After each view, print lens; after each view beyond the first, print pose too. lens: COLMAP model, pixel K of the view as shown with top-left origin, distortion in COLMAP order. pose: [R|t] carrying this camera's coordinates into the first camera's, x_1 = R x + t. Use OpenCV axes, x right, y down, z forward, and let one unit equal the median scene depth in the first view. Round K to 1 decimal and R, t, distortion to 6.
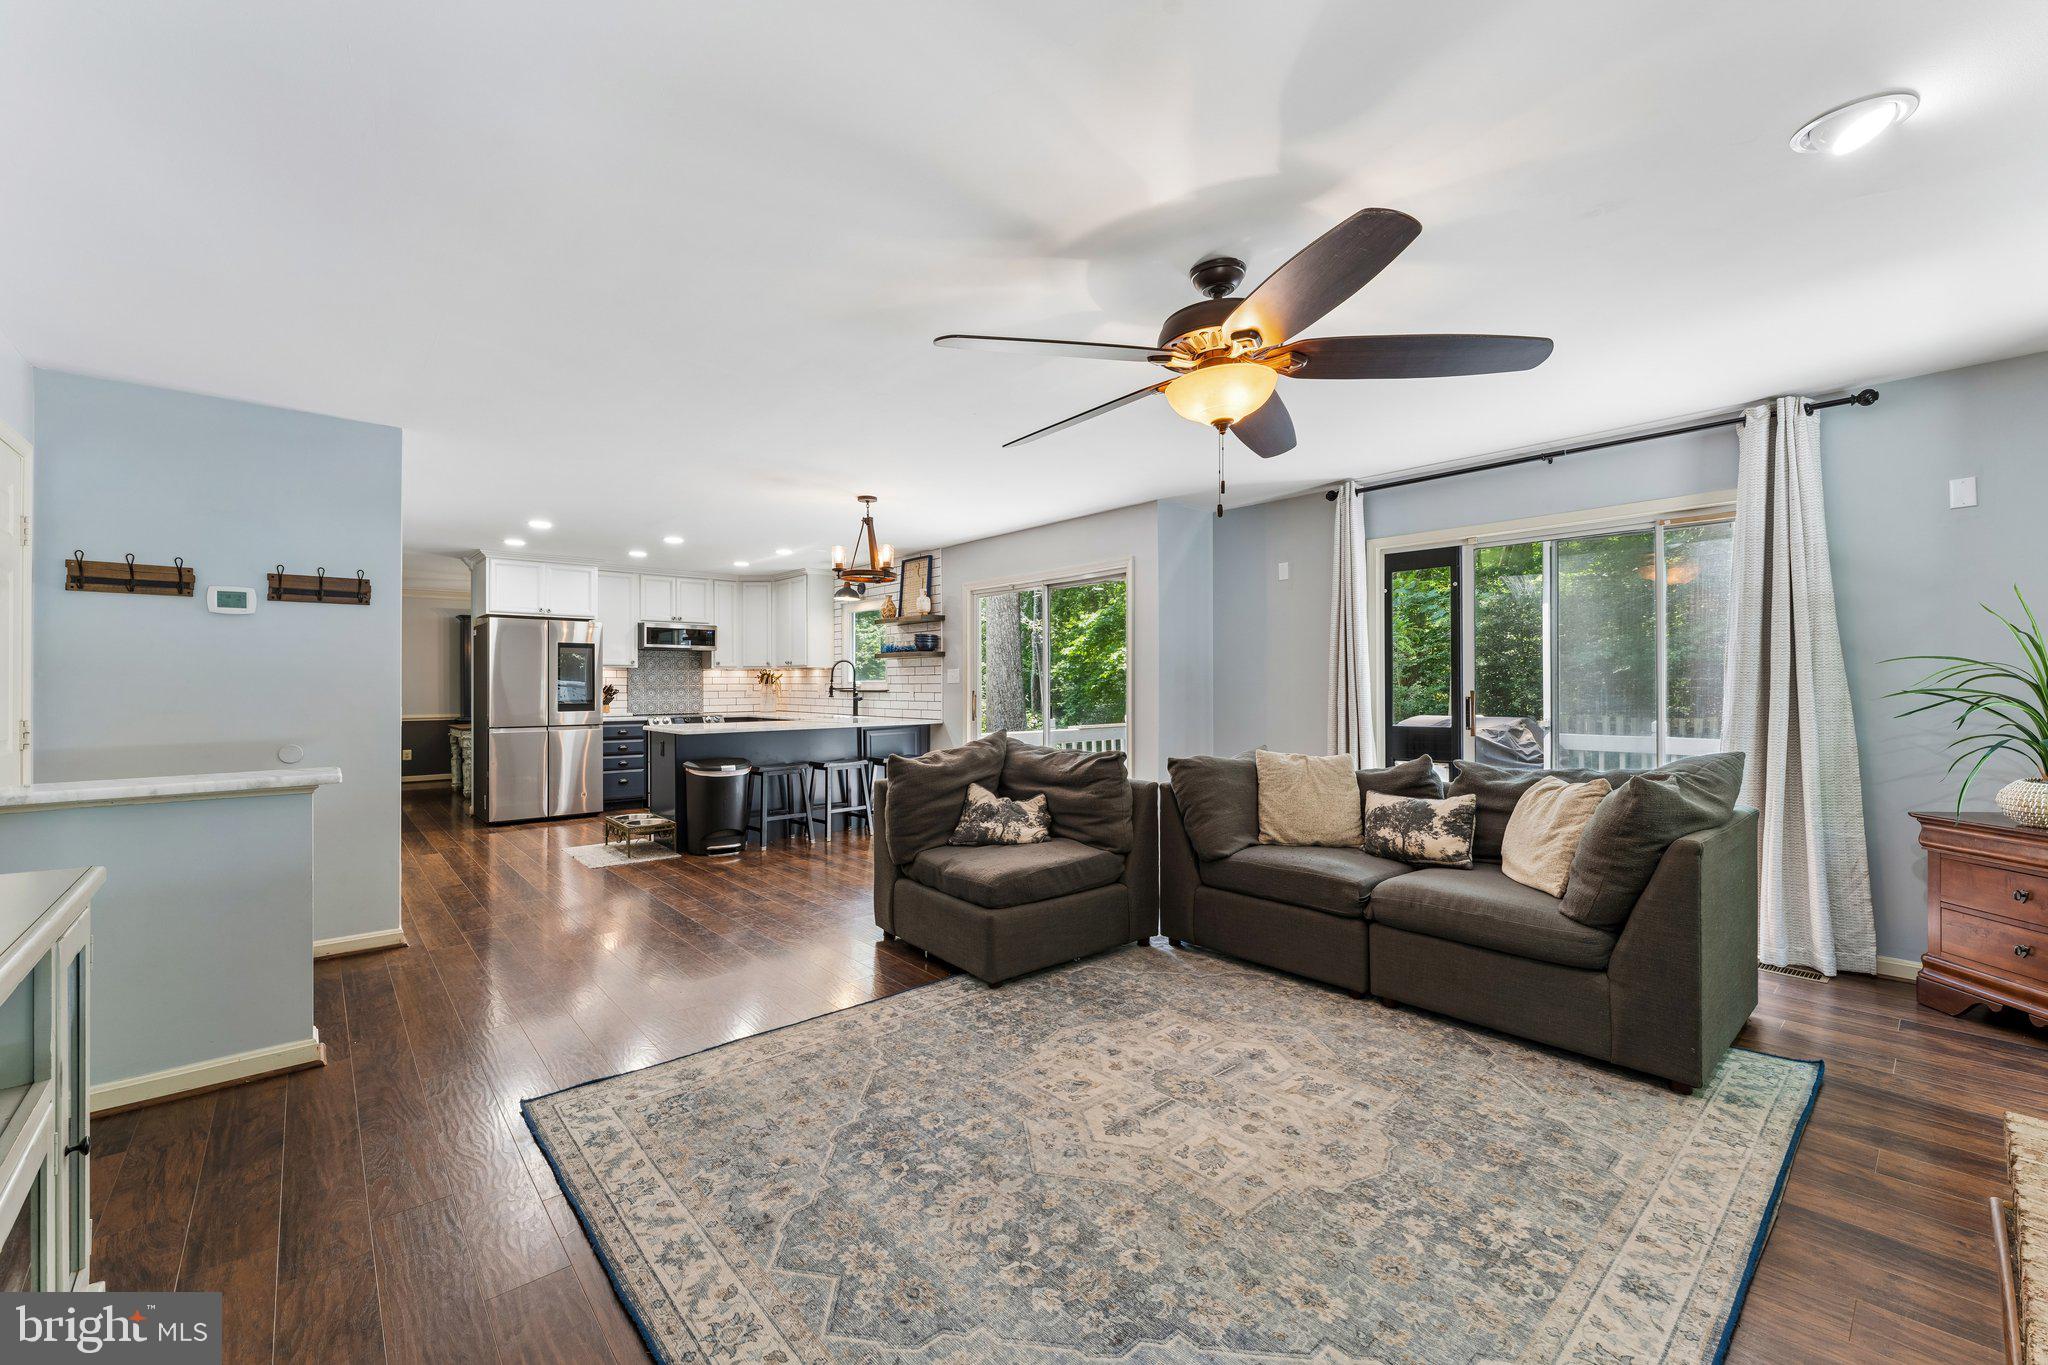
lens RADIAL K [[826.5, 0, 1024.6], [0, 826.5, 683.1], [0, 0, 1]] dist [-0.000143, 0.000137]
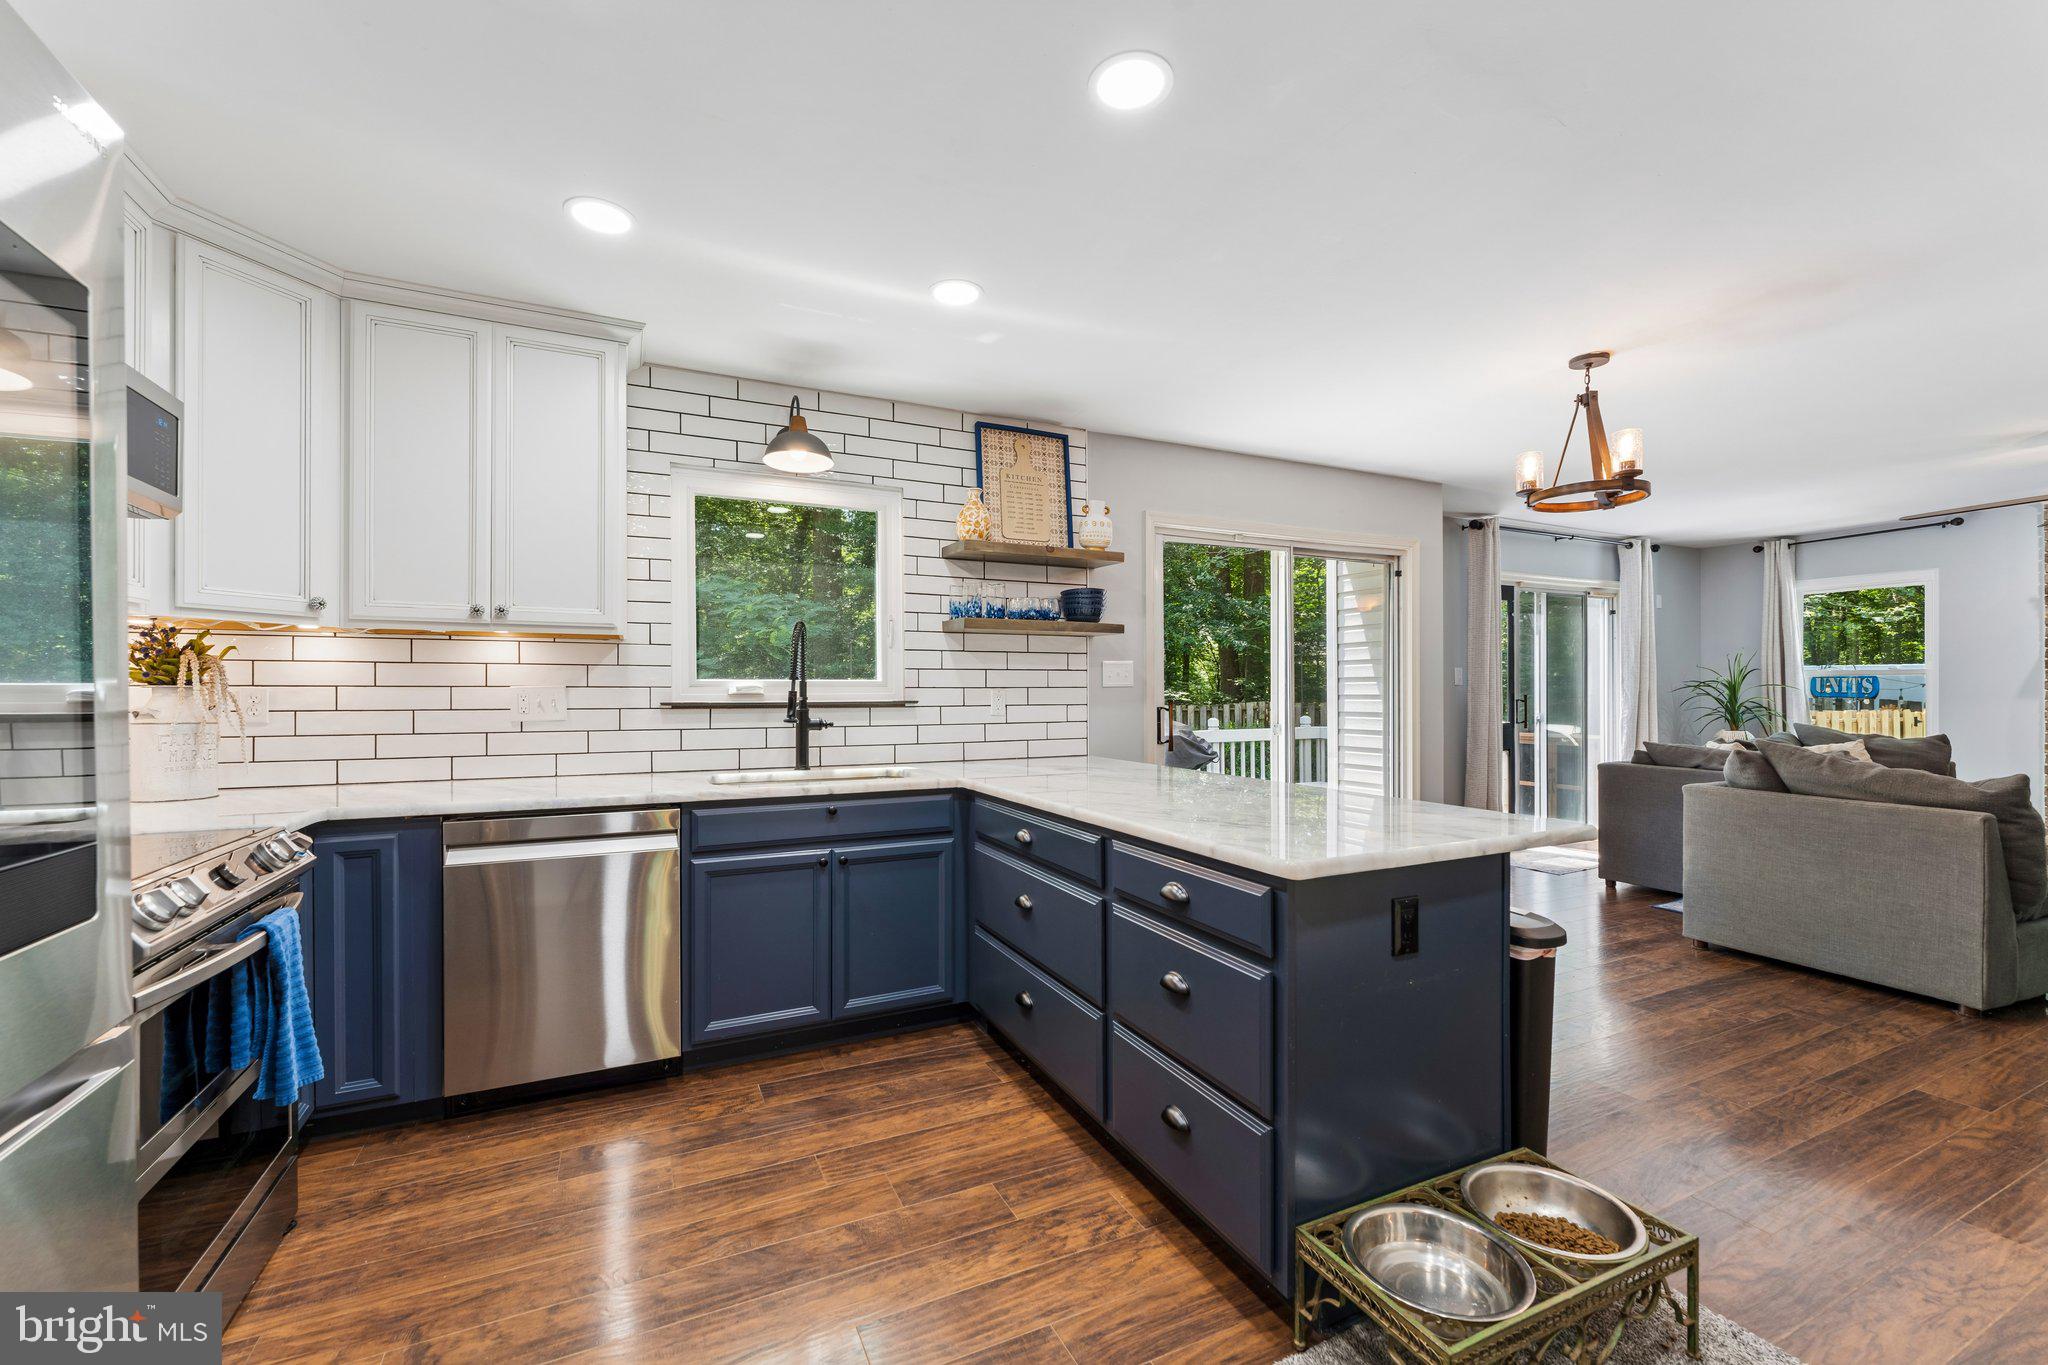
lens RADIAL K [[826.5, 0, 1020.5], [0, 826.5, 694.6], [0, 0, 1]] dist [-0.000143, 0.000137]
pose [[0.274149, -0.001857, 0.961686, -1.581593], [-0.001633, 0.999996, 0.002396, 0.010140], [-0.961686, -0.002228, 0.274144, 2.284279]]
